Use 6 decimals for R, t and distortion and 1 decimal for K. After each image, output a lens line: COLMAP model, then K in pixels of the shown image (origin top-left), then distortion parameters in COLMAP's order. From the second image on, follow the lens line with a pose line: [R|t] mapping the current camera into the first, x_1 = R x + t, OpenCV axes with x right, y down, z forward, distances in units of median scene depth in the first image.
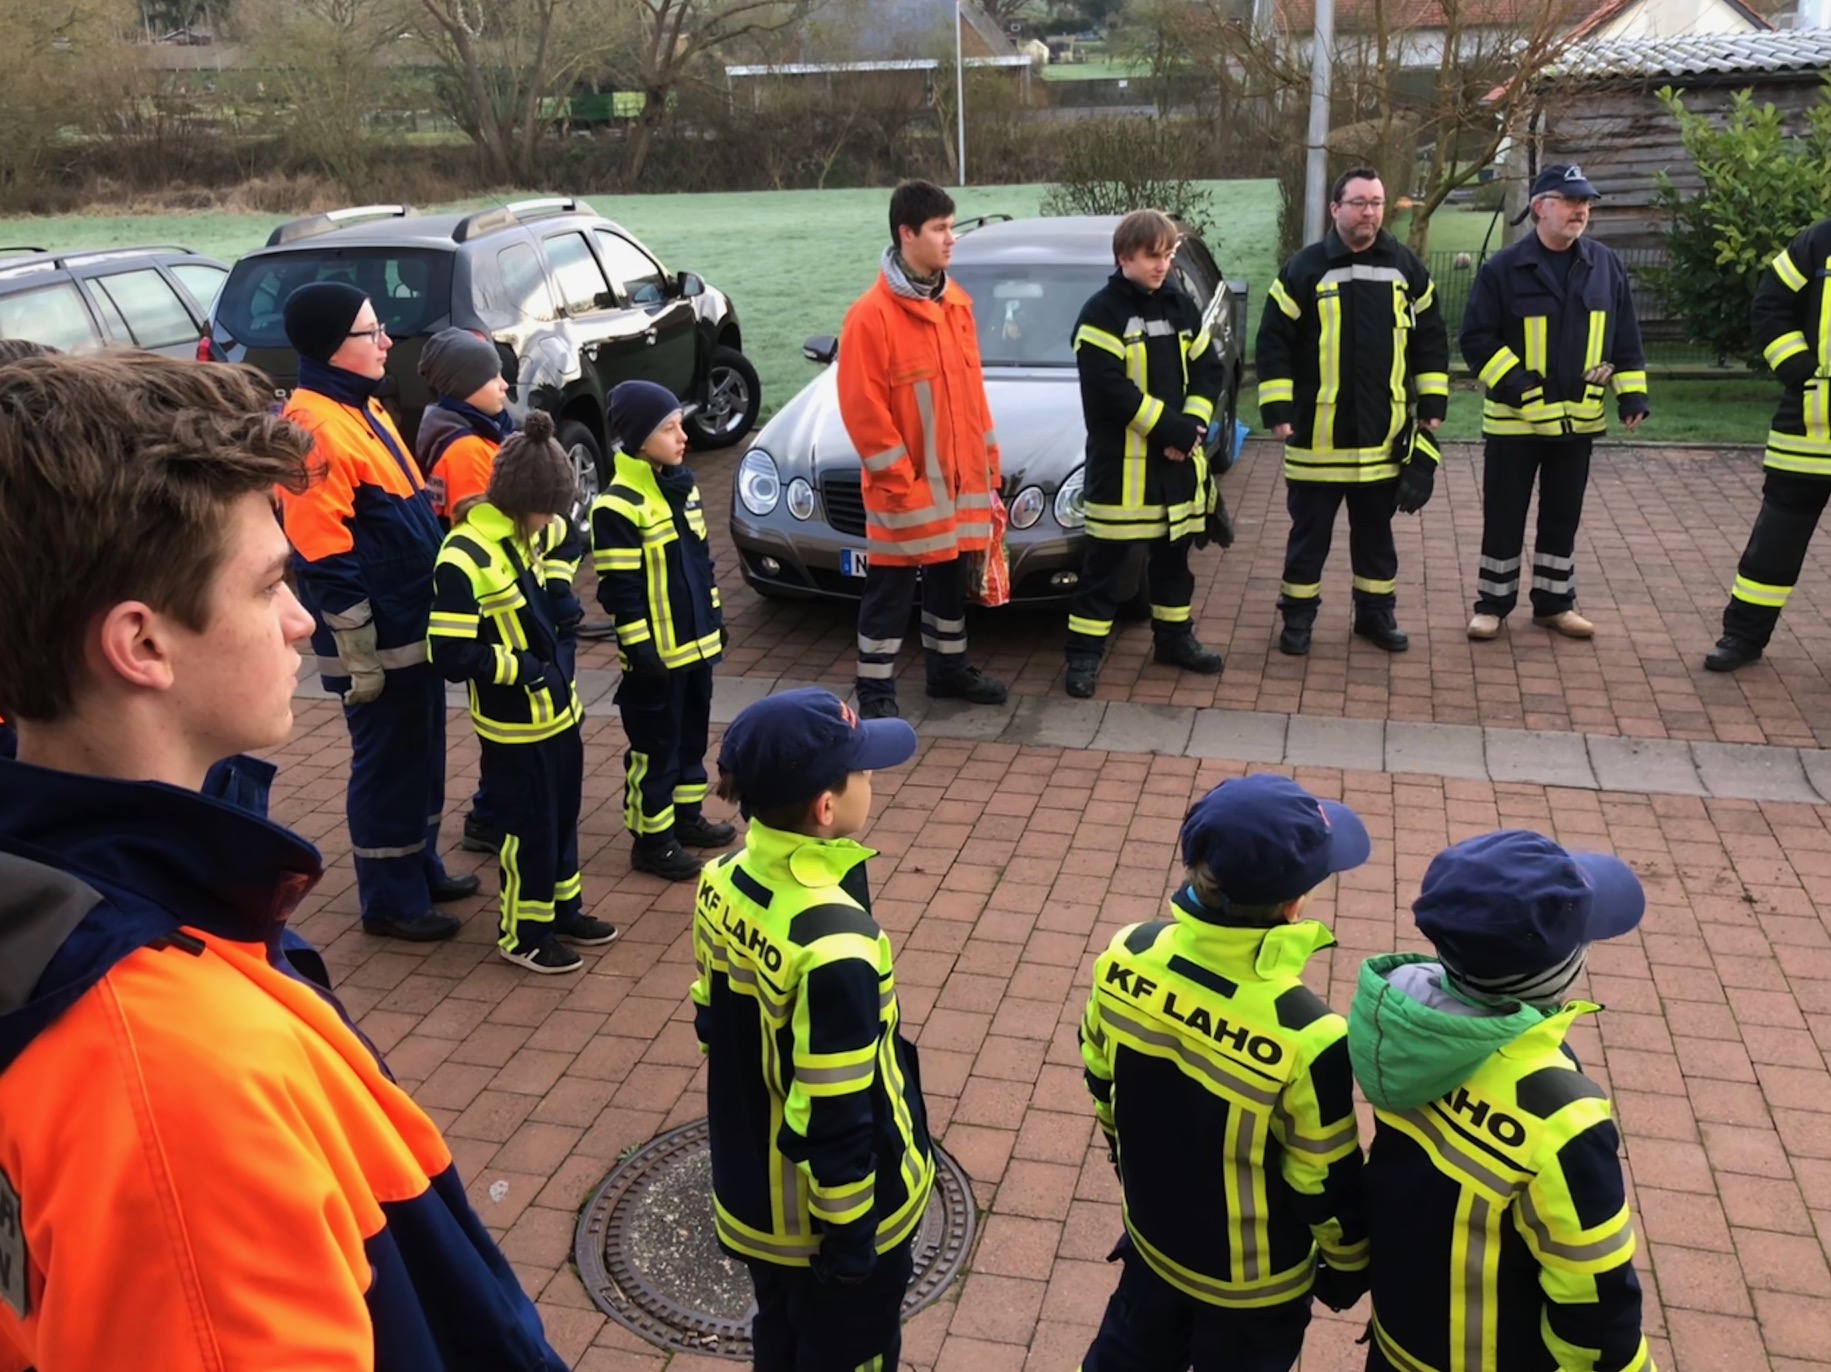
lens RADIAL K [[1569.6, 0, 915.5], [0, 1569.6, 686.0], [0, 0, 1]] dist [0.006916, 0.013099]
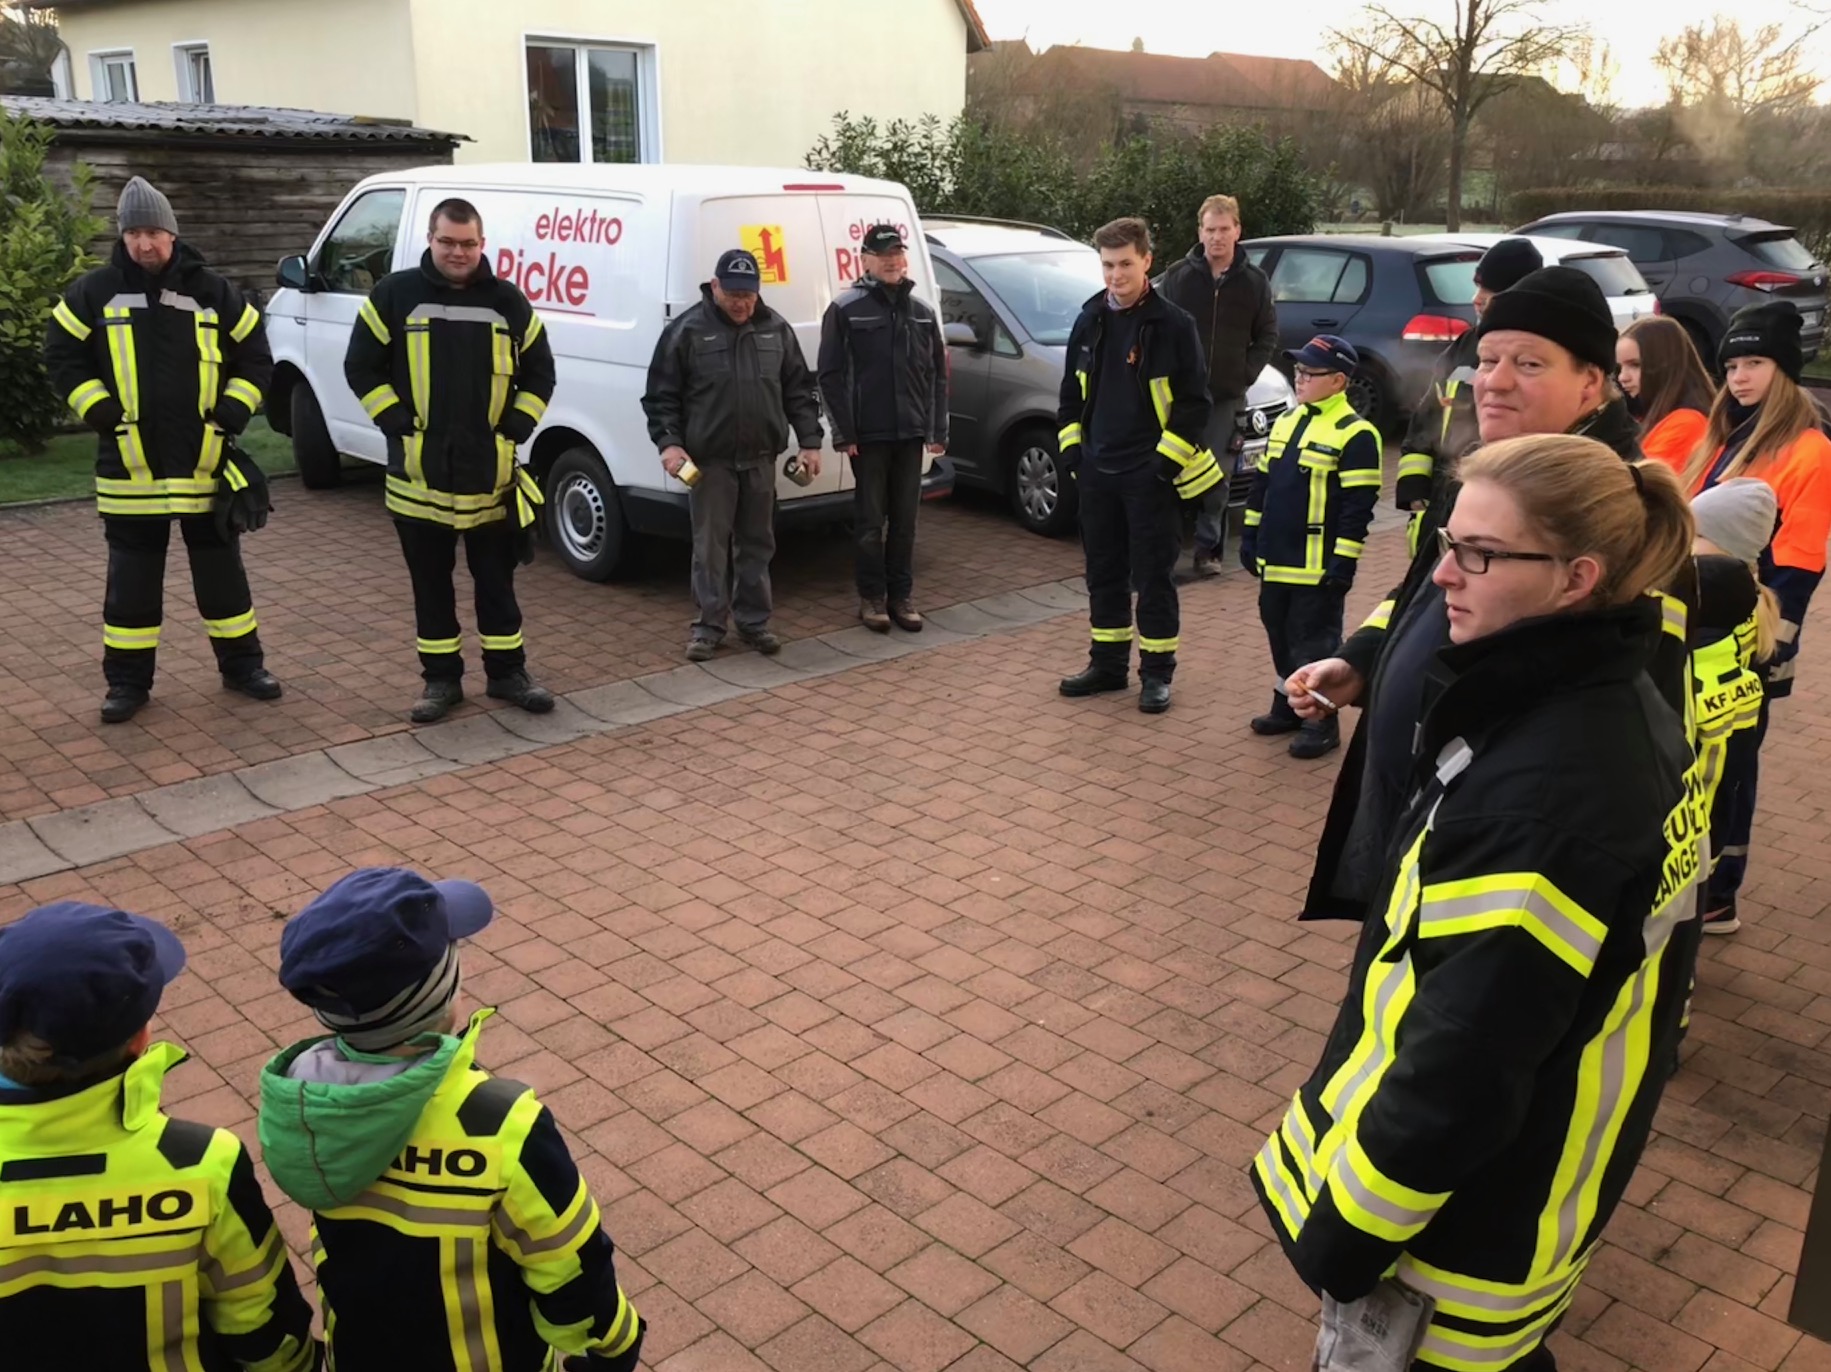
lens RADIAL K [[1587.5, 0, 915.4], [0, 1587.5, 743.4], [0, 0, 1]] dist [-0.043677, -0.006596]
pose [[0.505736, -0.216584, 0.835058, -0.255643], [0.211478, 0.969562, 0.123392, -0.040991], [-0.836366, 0.114193, 0.536146, 0.183667]]
